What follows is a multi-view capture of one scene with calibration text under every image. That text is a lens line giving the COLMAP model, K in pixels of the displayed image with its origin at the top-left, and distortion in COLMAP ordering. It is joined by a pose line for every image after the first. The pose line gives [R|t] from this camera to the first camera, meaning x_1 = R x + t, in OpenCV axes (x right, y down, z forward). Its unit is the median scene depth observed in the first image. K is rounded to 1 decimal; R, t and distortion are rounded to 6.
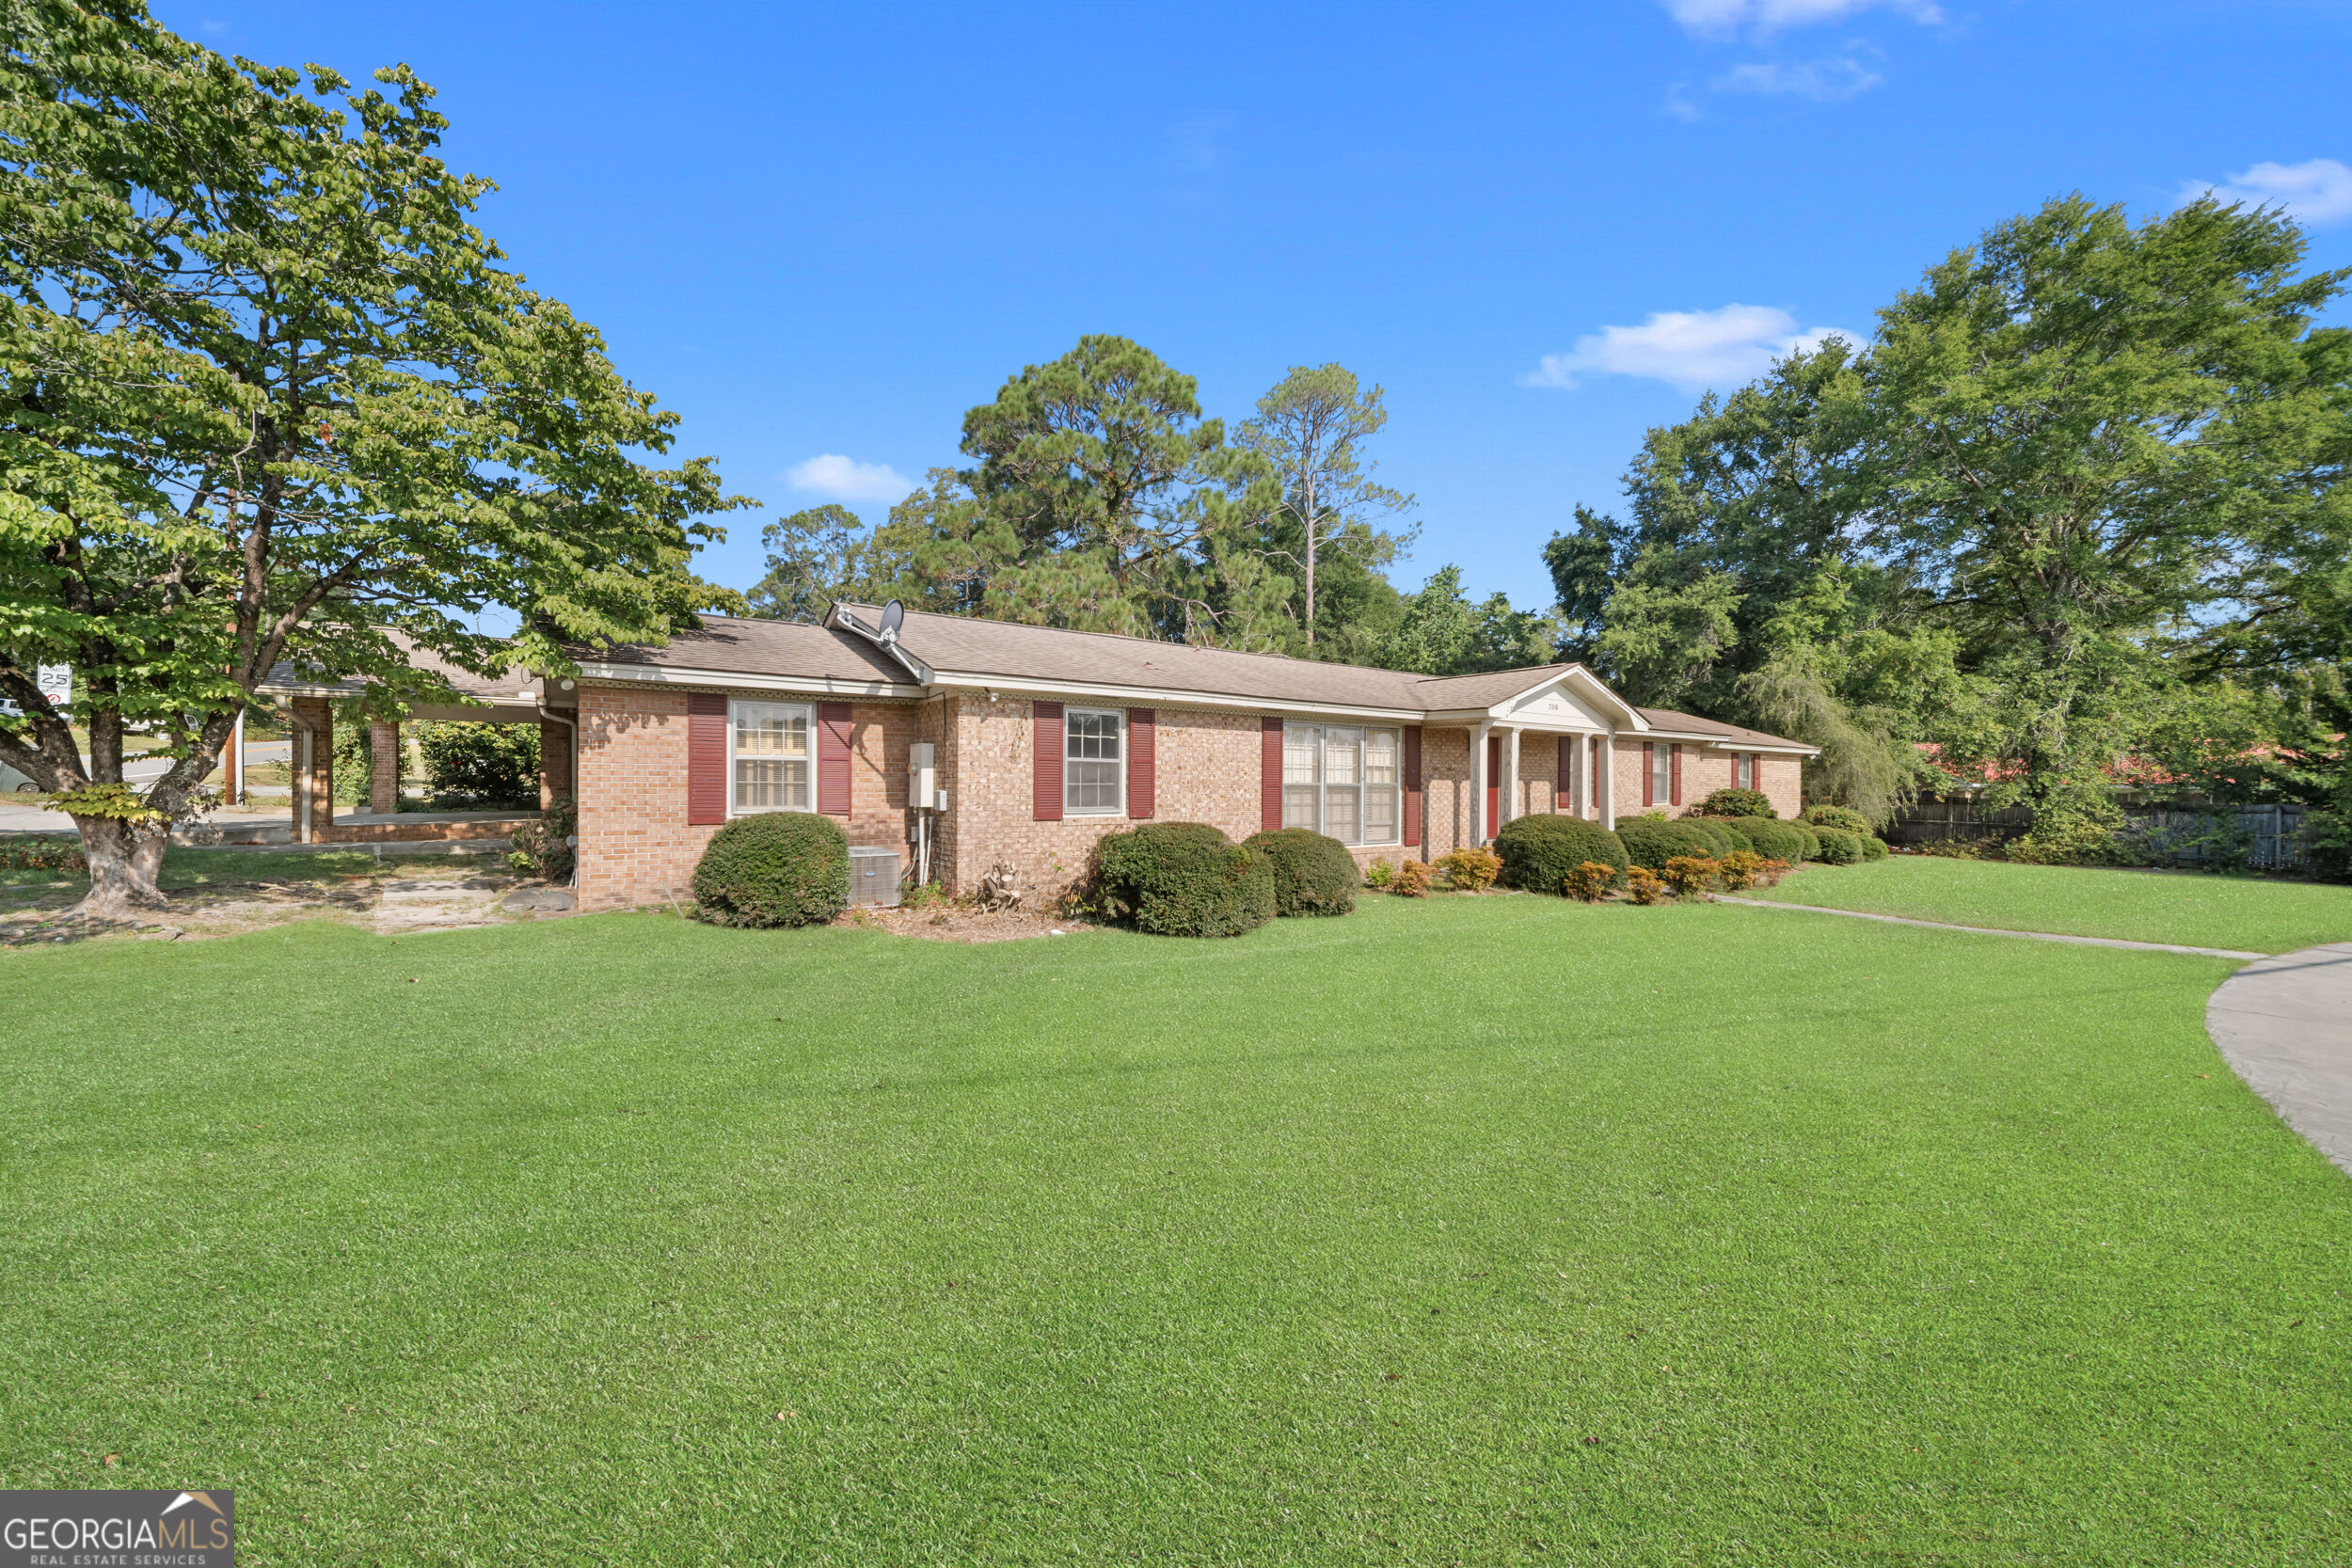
lens RADIAL K [[839.7, 0, 1174.4], [0, 839.7, 790.5], [0, 0, 1]] dist [-0.002363, -0.000562]
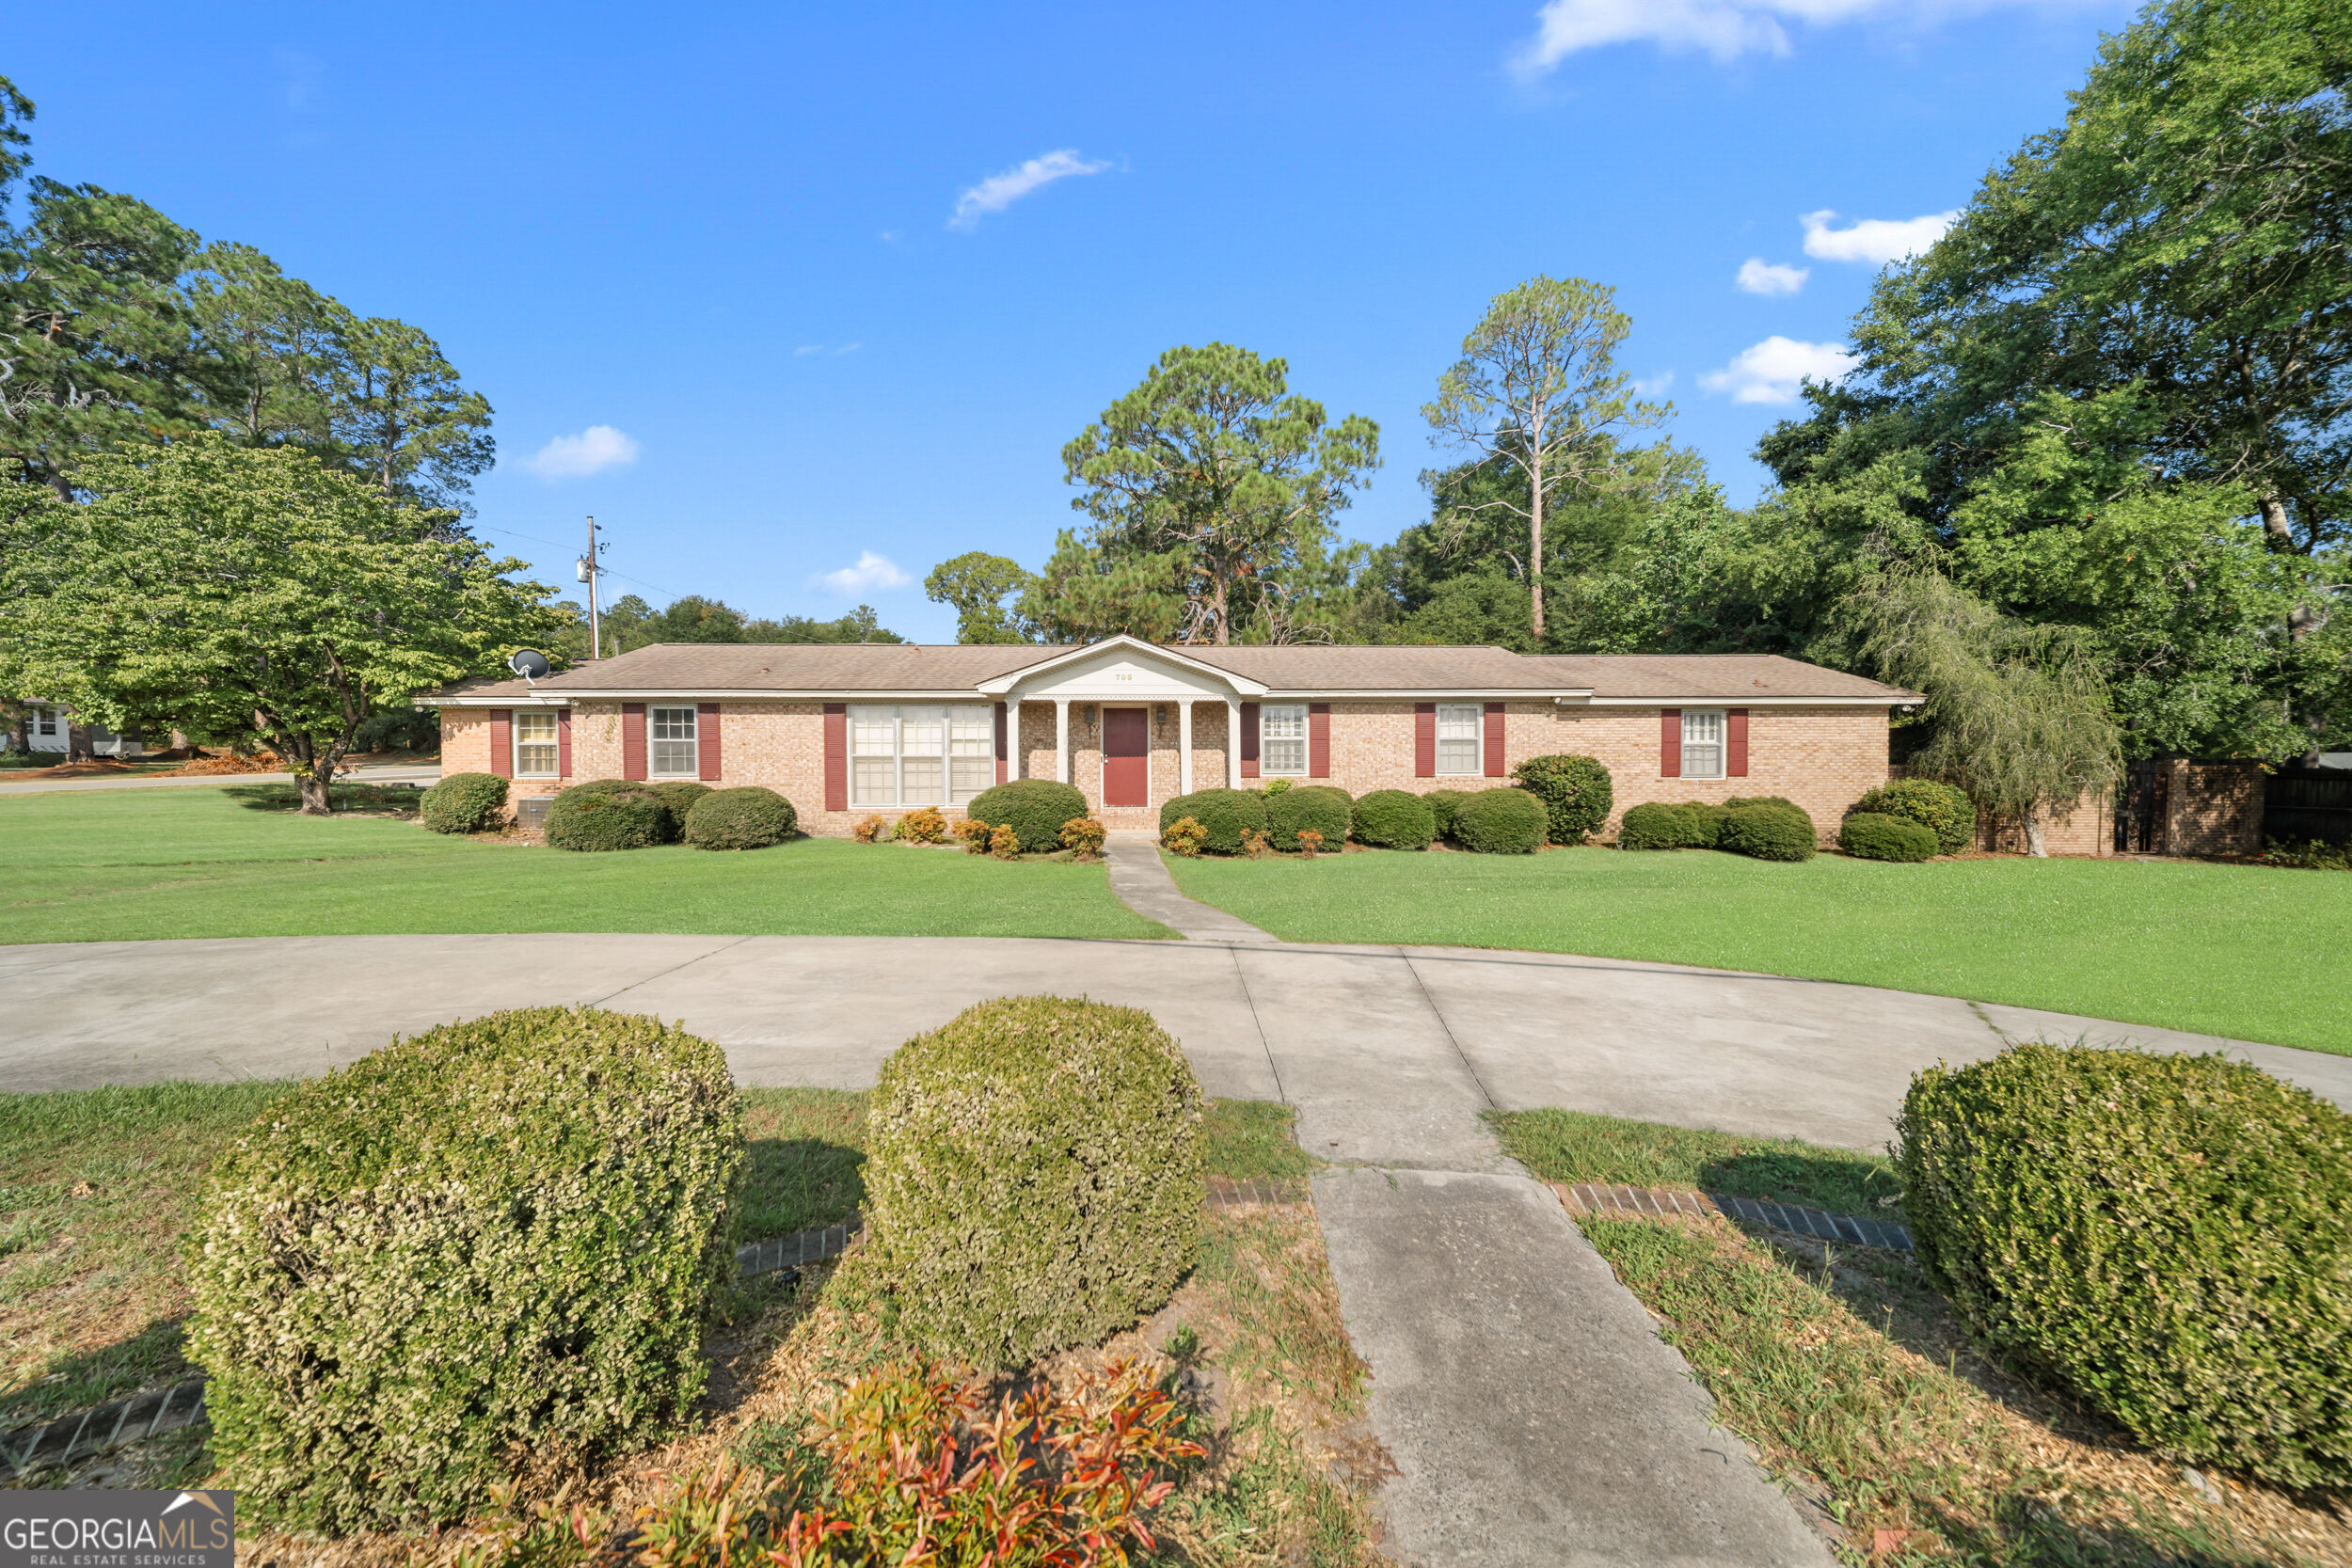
lens RADIAL K [[839.7, 0, 1184.3], [0, 839.7, 783.1], [0, 0, 1]] dist [-0.002363, -0.000562]
pose [[0.849755, 0.002651, -0.527172, 1.088130], [0.004102, 0.999924, 0.011639, 0.018288], [0.527162, -0.012053, 0.849679, 0.185836]]
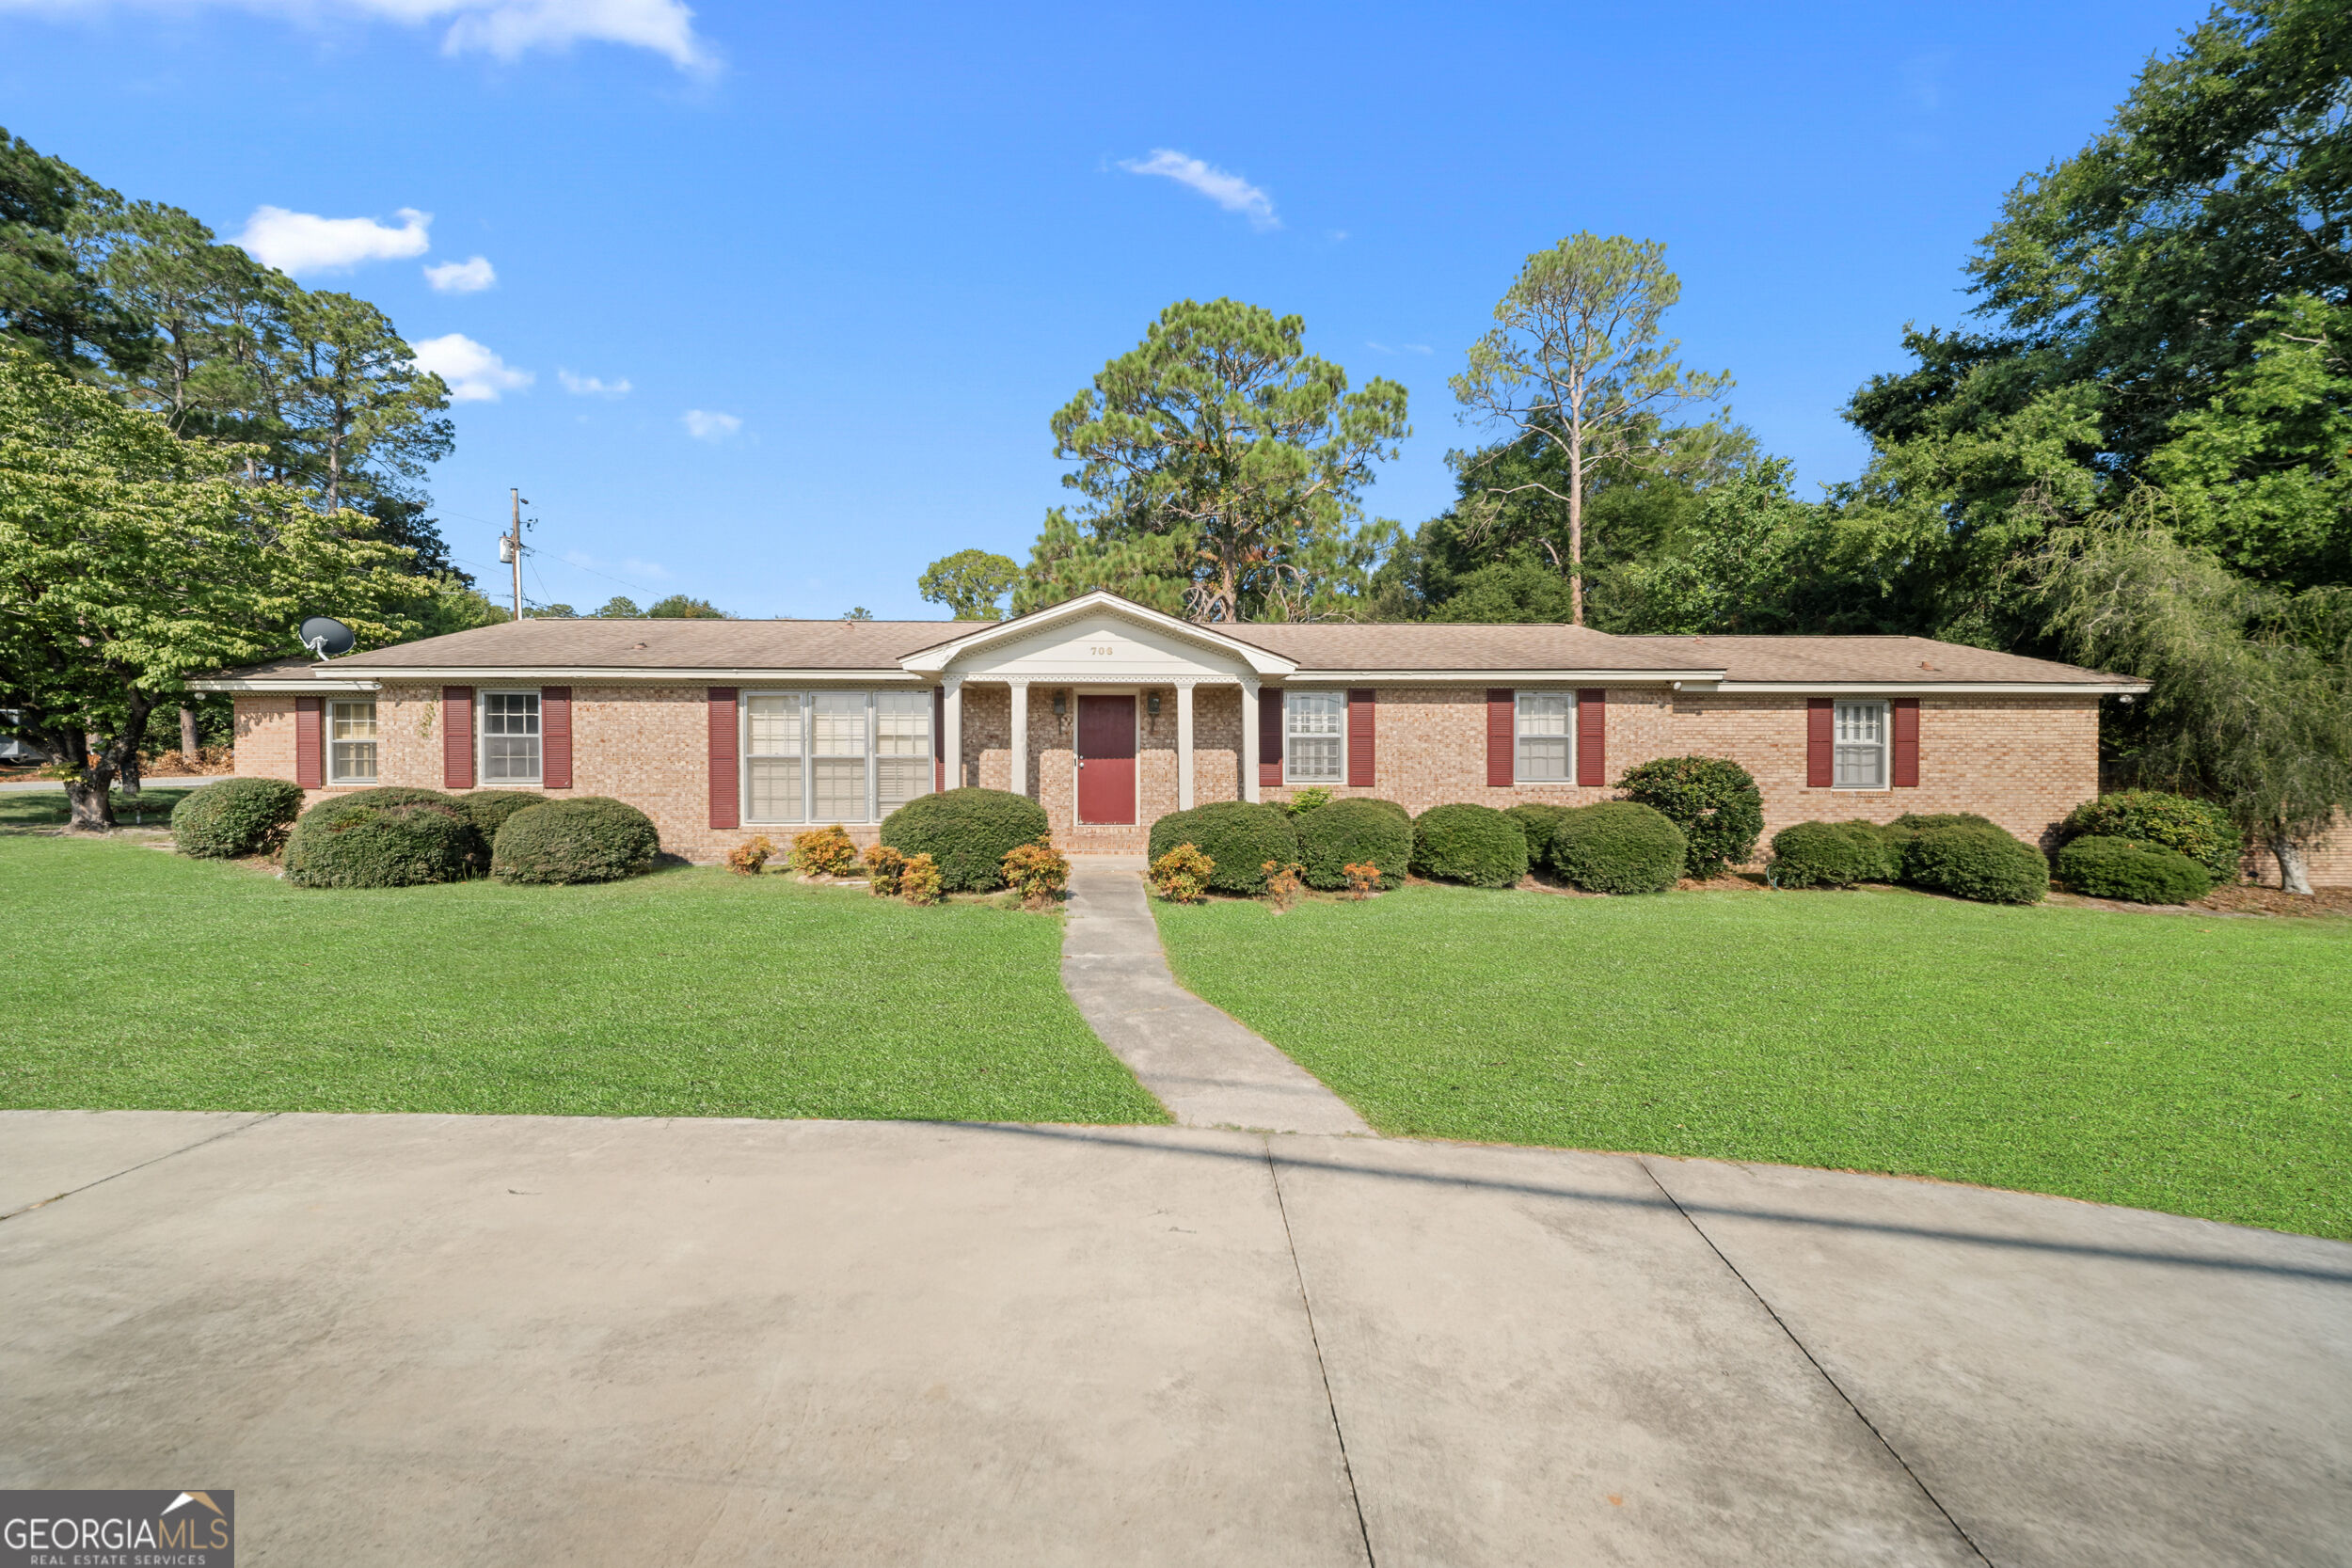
lens RADIAL K [[839.7, 0, 1182.4], [0, 839.7, 783.3], [0, 0, 1]] dist [-0.002363, -0.000562]
pose [[0.845418, -0.000293, -0.534105, 0.948179], [0.001581, 0.999997, 0.001953, 0.019188], [0.534103, -0.002496, 0.845416, 0.422034]]
